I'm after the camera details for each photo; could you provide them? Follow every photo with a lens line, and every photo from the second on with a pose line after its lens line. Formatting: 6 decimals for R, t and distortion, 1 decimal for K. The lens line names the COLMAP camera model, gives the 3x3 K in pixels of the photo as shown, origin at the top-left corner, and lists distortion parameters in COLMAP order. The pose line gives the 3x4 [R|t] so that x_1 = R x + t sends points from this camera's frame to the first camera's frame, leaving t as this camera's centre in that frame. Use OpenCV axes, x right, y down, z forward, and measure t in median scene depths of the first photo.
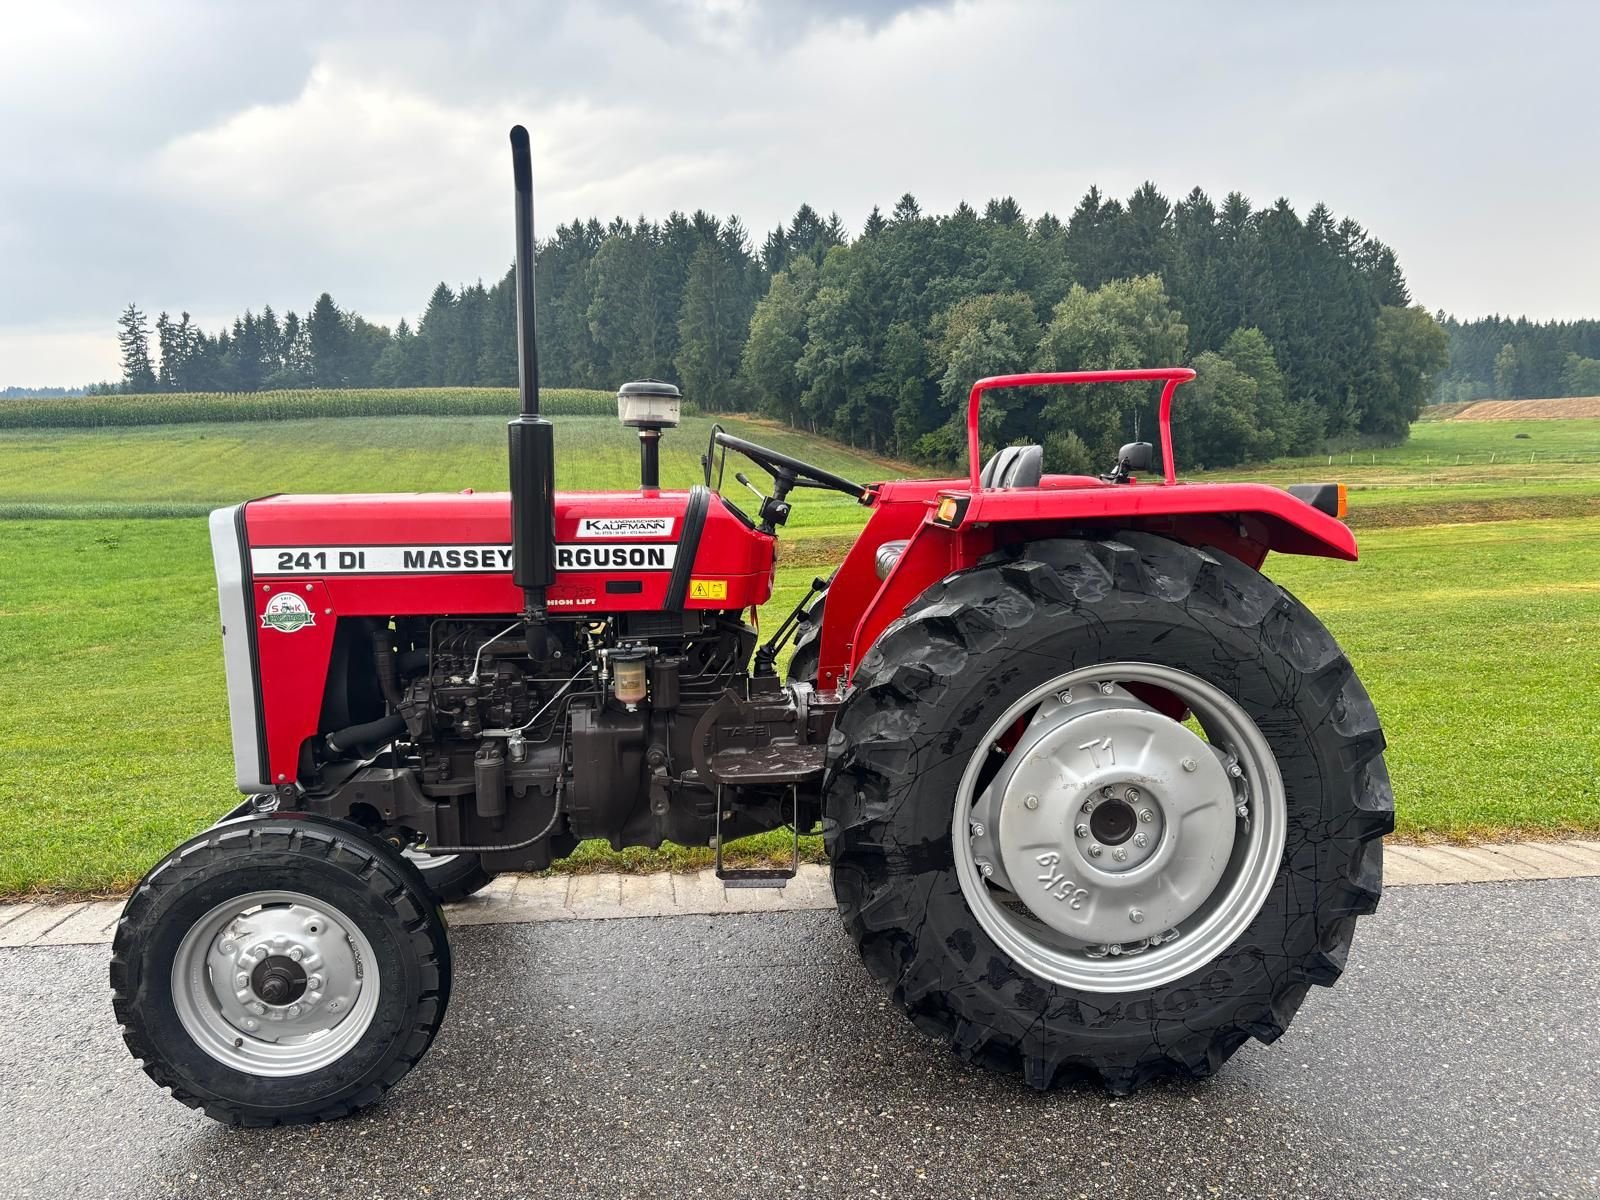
lens RADIAL K [[1202.4, 0, 799.0], [0, 1202.4, 593.3], [0, 0, 1]] dist [0.058511, -0.066921]
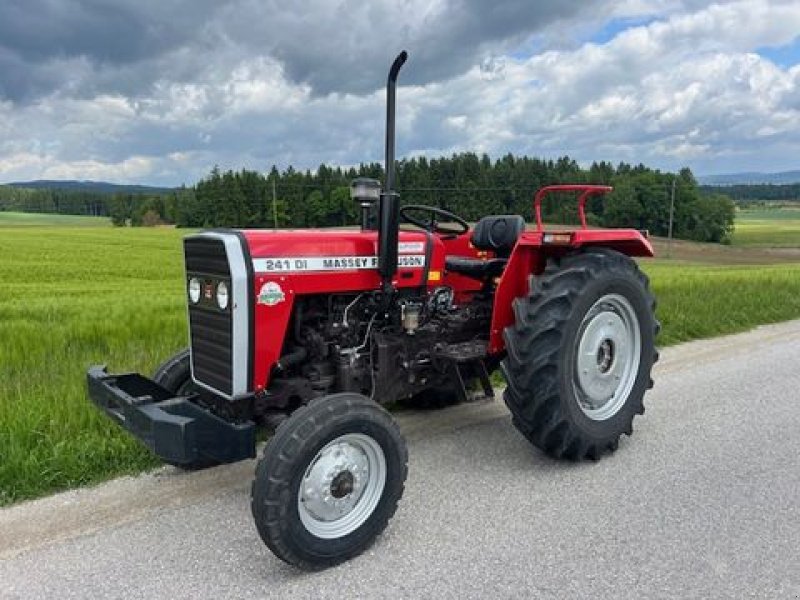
lens RADIAL K [[598.6, 0, 401.4], [0, 598.6, 291.4], [0, 0, 1]] dist [0.271939, -0.000386]
pose [[0.806511, -0.041383, 0.589769, -0.786983], [0.048672, 0.998809, 0.003526, 0.018930], [-0.589212, 0.025862, 0.807565, 0.146962]]
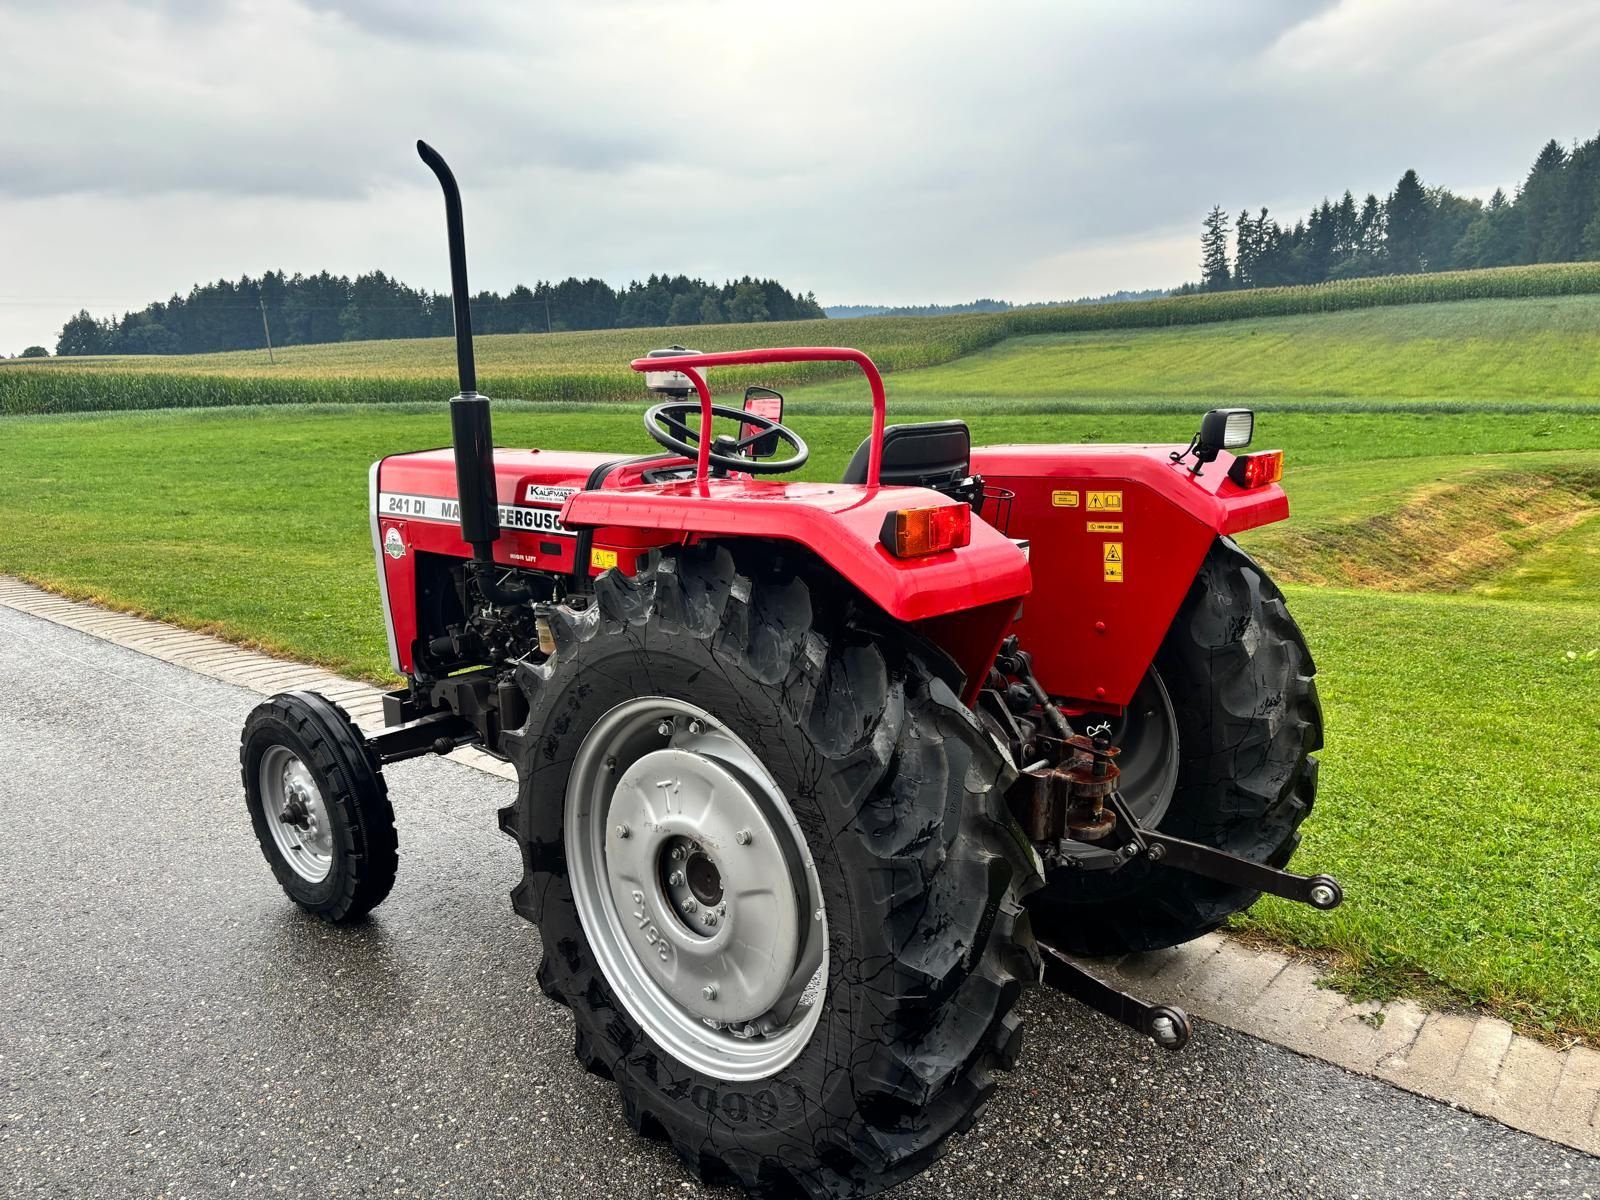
lens RADIAL K [[1205.8, 0, 802.4], [0, 1205.8, 606.0], [0, 0, 1]] dist [0.060534, -0.078155]
pose [[0.687807, 0.132064, -0.713780, 0.802166], [-0.063113, 0.990467, 0.122440, -0.102854], [0.723145, -0.039167, 0.689585, 0.409439]]
